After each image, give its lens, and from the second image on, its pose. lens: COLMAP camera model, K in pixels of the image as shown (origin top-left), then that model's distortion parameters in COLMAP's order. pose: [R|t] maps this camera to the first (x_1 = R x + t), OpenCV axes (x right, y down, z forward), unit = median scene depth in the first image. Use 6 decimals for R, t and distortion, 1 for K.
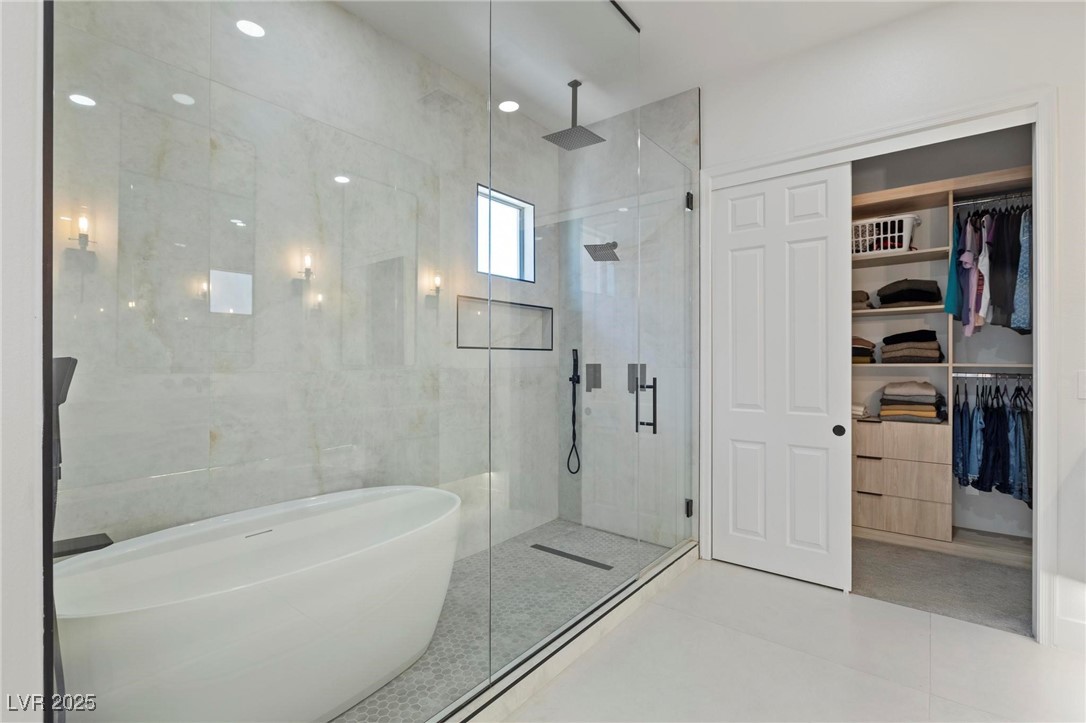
lens RADIAL K [[496.4, 0, 542.4], [0, 496.4, 362.9], [0, 0, 1]] dist [-0.005436, -0.000326]
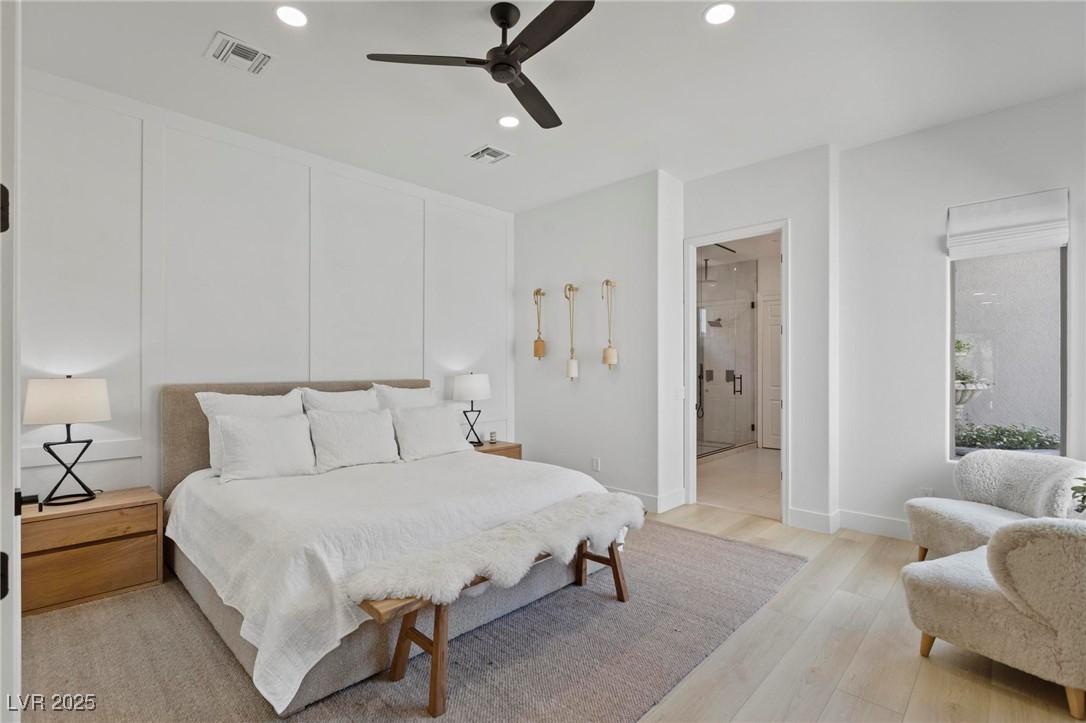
lens RADIAL K [[496.4, 0, 543.5], [0, 496.4, 364.9], [0, 0, 1]] dist [-0.005436, -0.000326]
pose [[0.995788, 0.000878, -0.091676, -0.510963], [-0.001753, 0.999954, -0.009465, 0.001100], [0.091664, 0.009586, 0.995744, -1.540585]]
